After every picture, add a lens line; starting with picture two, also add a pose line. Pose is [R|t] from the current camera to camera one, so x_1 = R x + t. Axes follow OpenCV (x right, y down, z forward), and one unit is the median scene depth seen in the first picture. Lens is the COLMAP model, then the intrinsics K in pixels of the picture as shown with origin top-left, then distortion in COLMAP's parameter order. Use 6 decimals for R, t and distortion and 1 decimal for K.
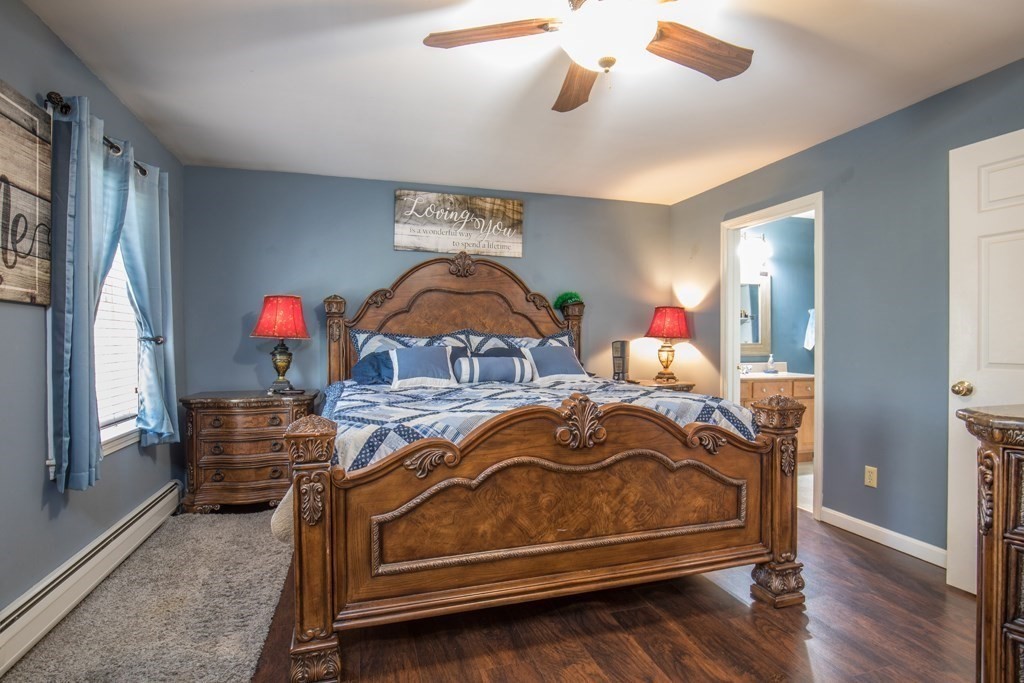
lens RADIAL K [[526.1, 0, 517.2], [0, 526.1, 338.0], [0, 0, 1]] dist [-0.004688, -0.000127]
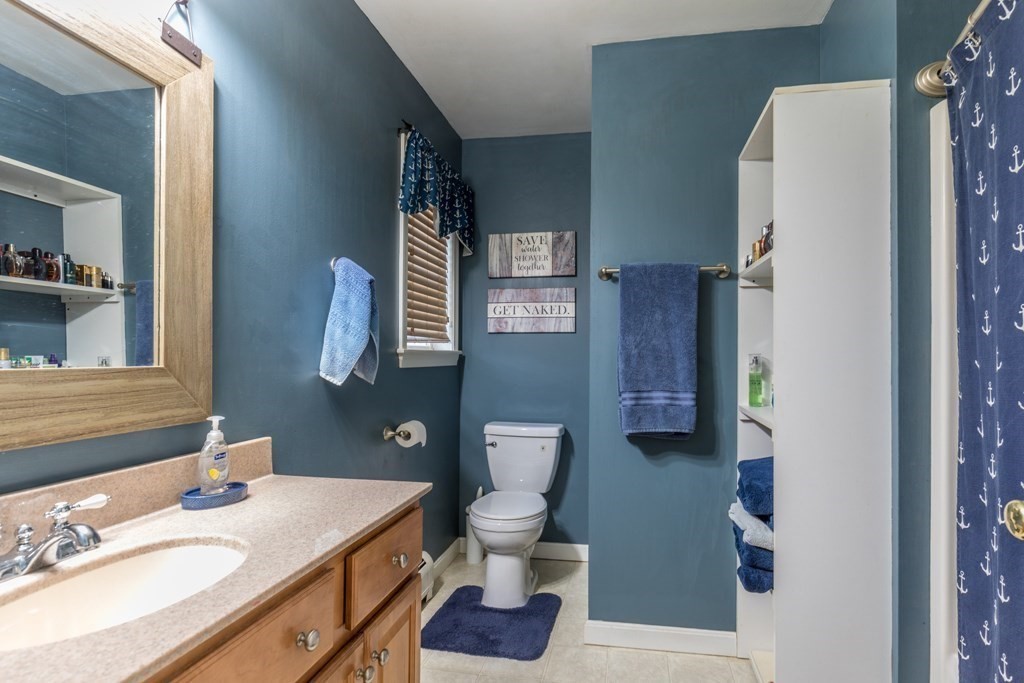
lens RADIAL K [[526.1, 0, 518.7], [0, 526.1, 346.8], [0, 0, 1]] dist [-0.004688, -0.000127]
pose [[0.497095, 0.014199, 0.867580, 0.346314], [0.008414, 0.999740, -0.021184, 0.007777], [-0.867655, 0.017830, 0.496846, 0.761608]]
